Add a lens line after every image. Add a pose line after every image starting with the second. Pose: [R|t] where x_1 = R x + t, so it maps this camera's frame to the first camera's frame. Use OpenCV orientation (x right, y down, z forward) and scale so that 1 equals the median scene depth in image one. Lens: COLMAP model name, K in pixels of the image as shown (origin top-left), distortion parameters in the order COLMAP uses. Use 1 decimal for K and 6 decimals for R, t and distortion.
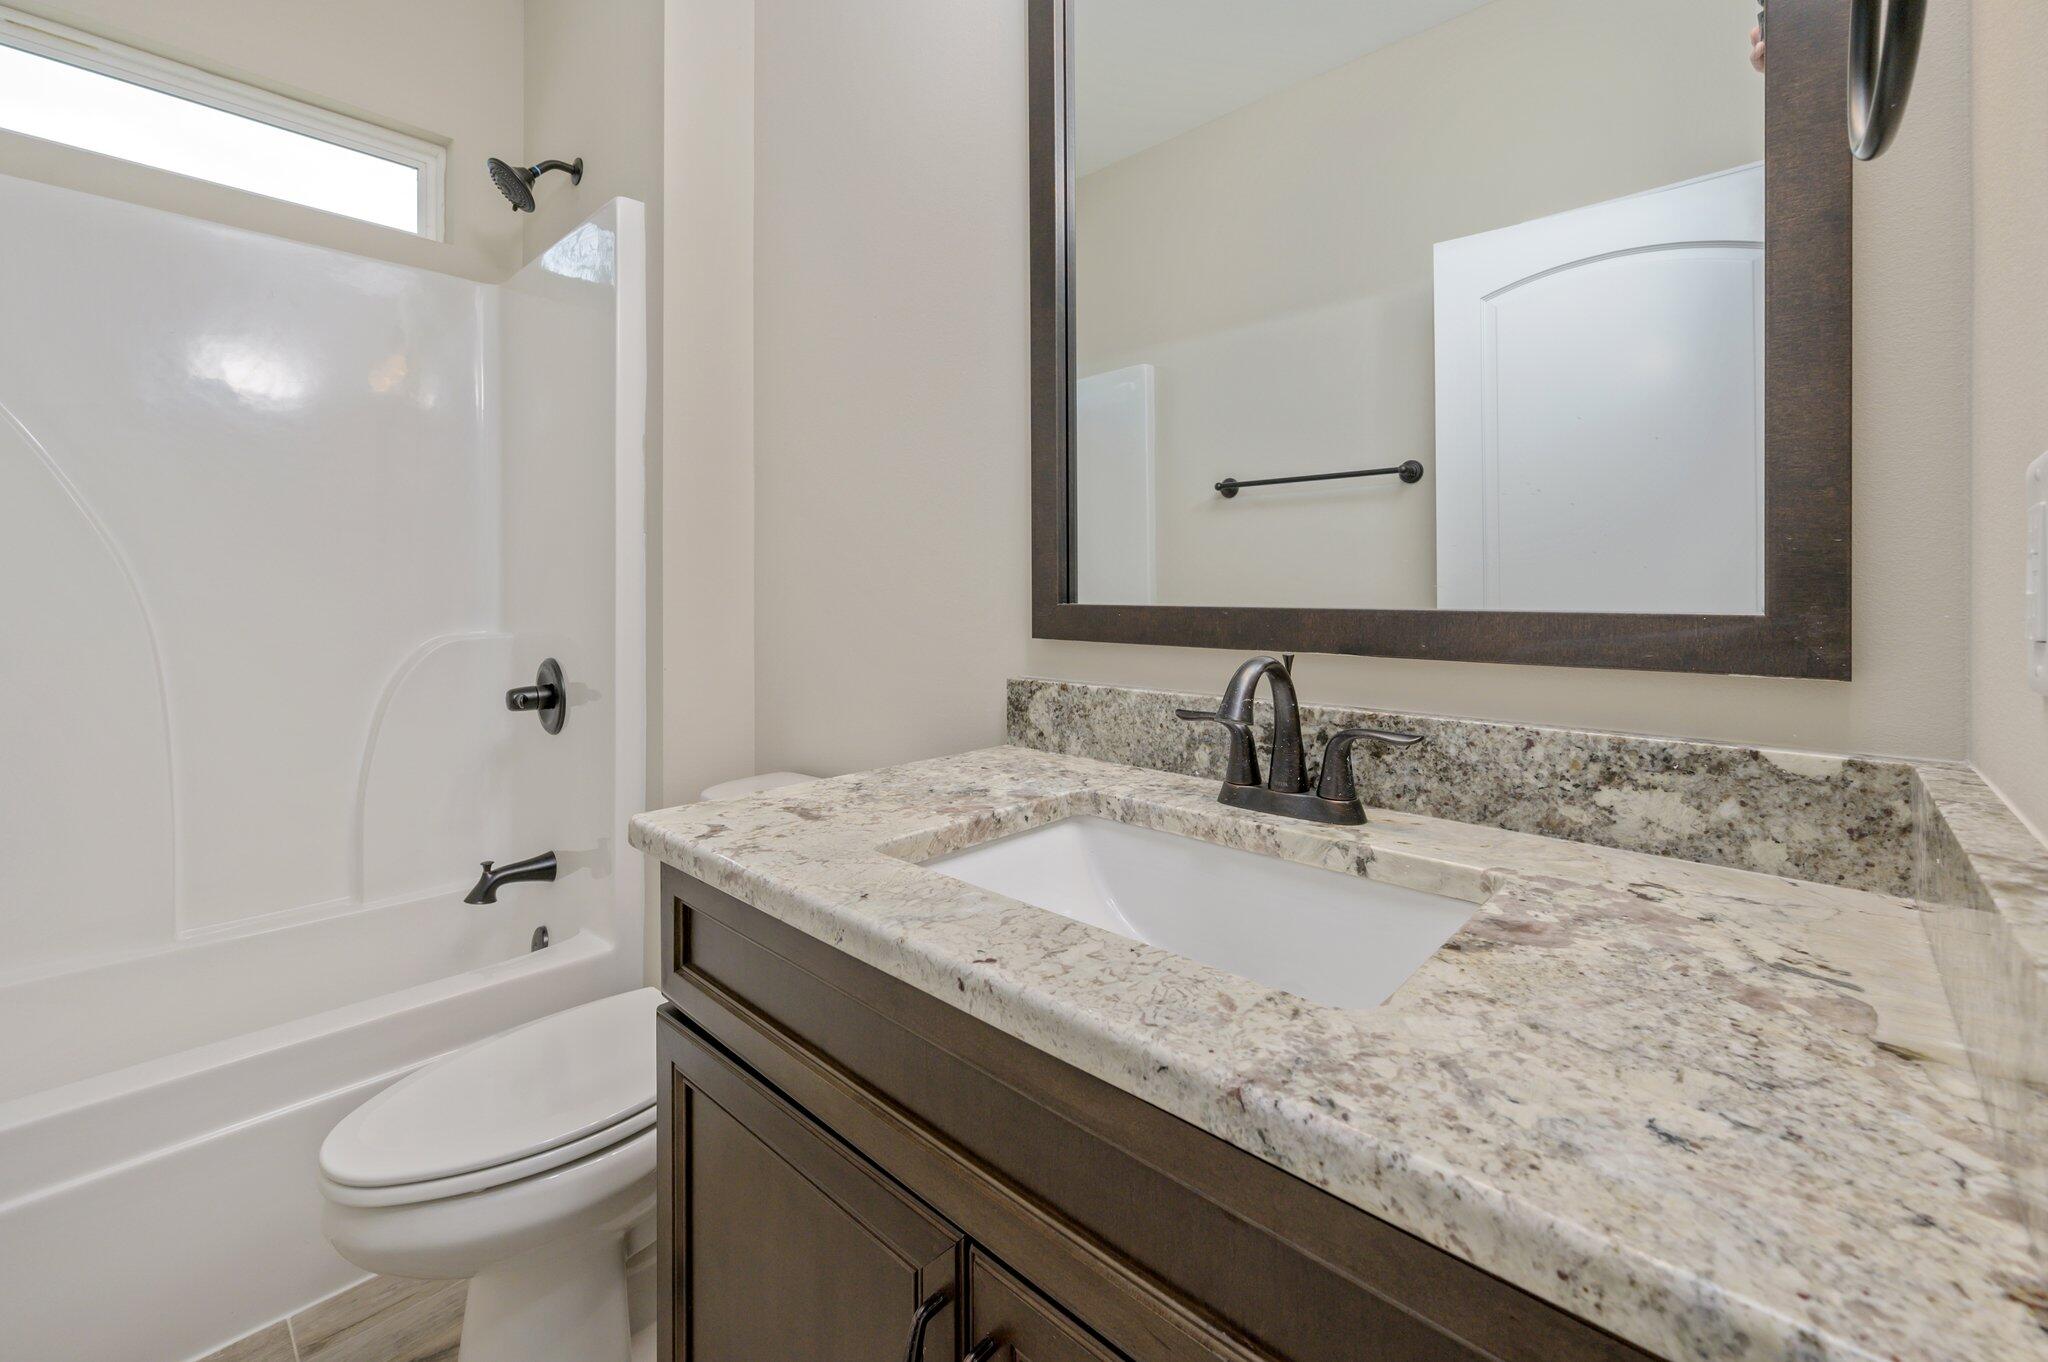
lens RADIAL K [[836.5, 0, 1044.4], [0, 836.5, 586.1], [0, 0, 1]] dist [0.002047, 0.000302]
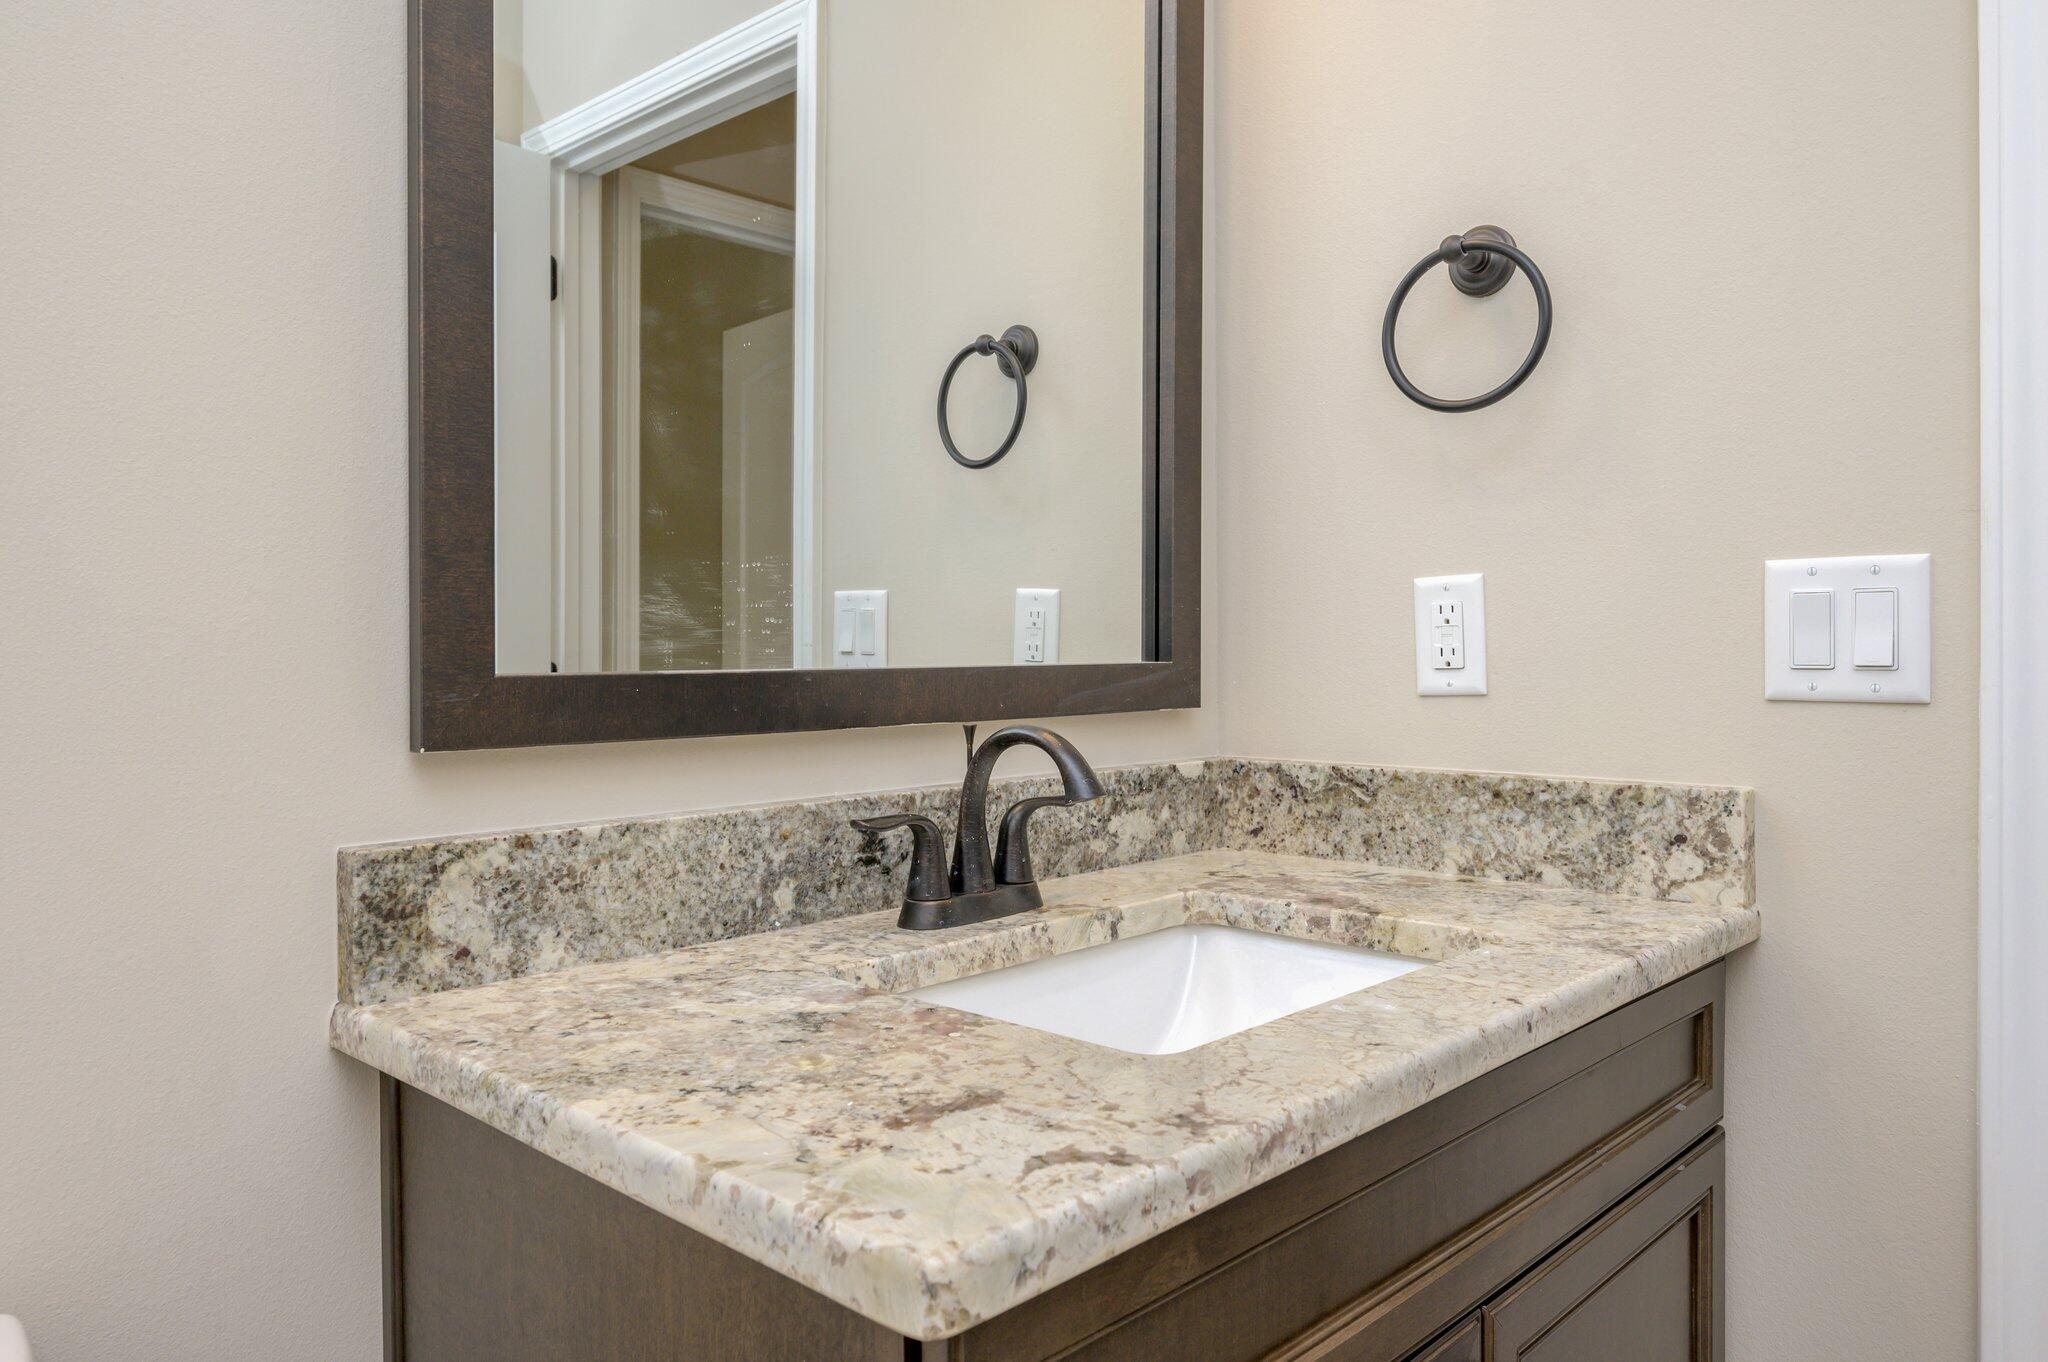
lens RADIAL K [[1401.5, 0, 1020.1], [0, 1401.5, 668.6], [0, 0, 1]] dist [-0.001540, -0.000242]
pose [[0.023491, -0.016289, 0.999591, -0.794043], [-0.003583, 0.999859, 0.016377, 0.004337], [-0.999718, -0.003966, 0.023430, 0.687928]]
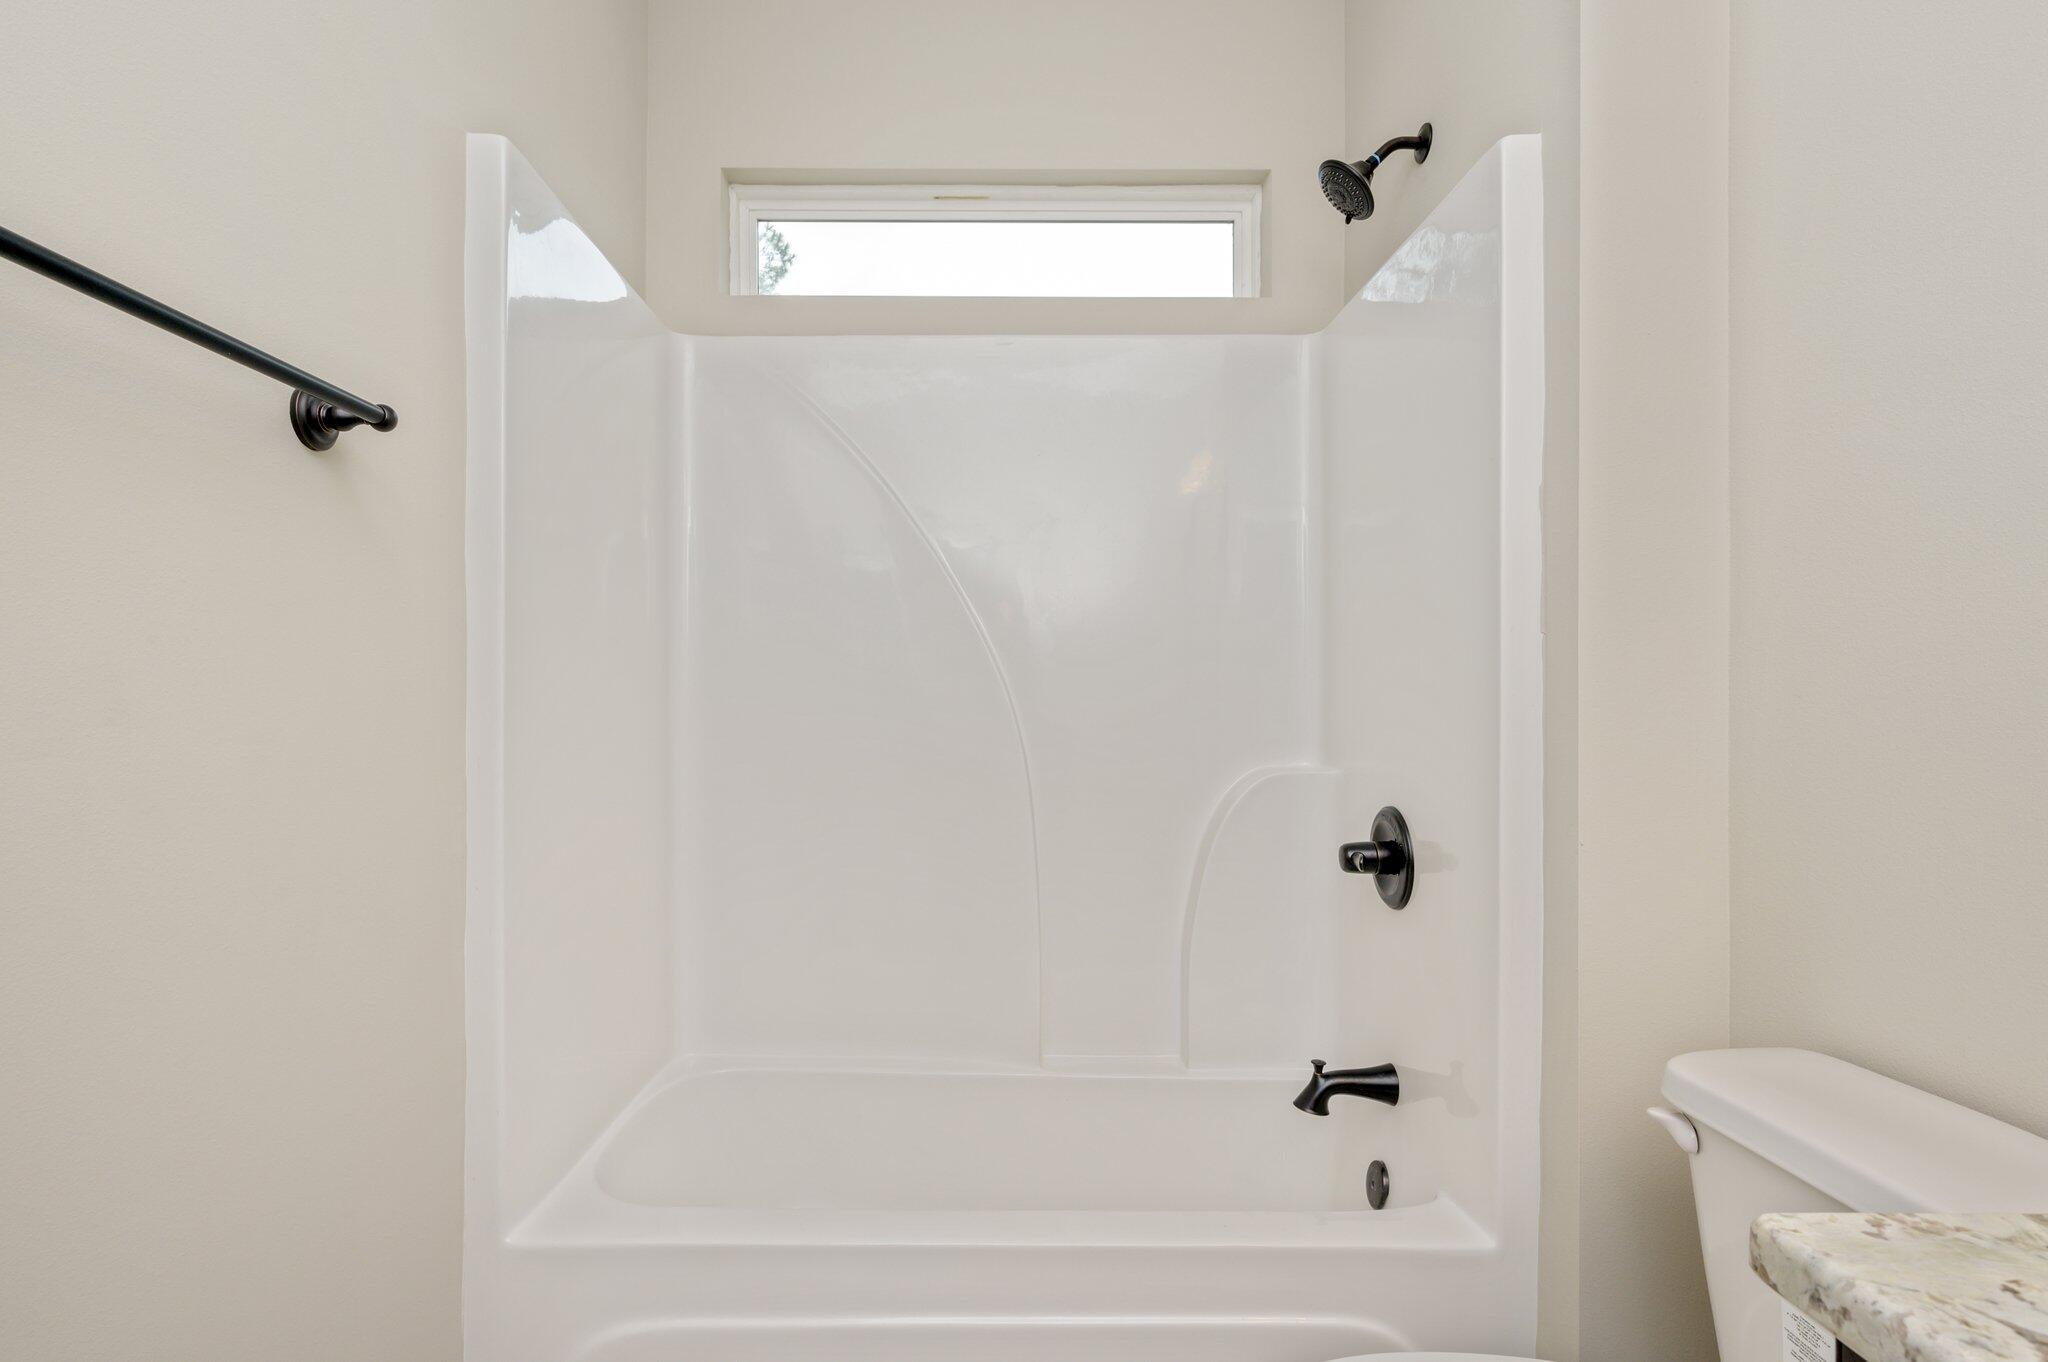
lens RADIAL K [[1004.7, 0, 1015.1], [0, 1004.7, 679.7], [0, 0, 1]] dist [0.000811, 0.001503]
pose [[0.694189, -0.014173, -0.719653, -0.307824], [0.002284, 0.999844, -0.017488, -0.020814], [0.719789, 0.010497, 0.694114, 0.236900]]
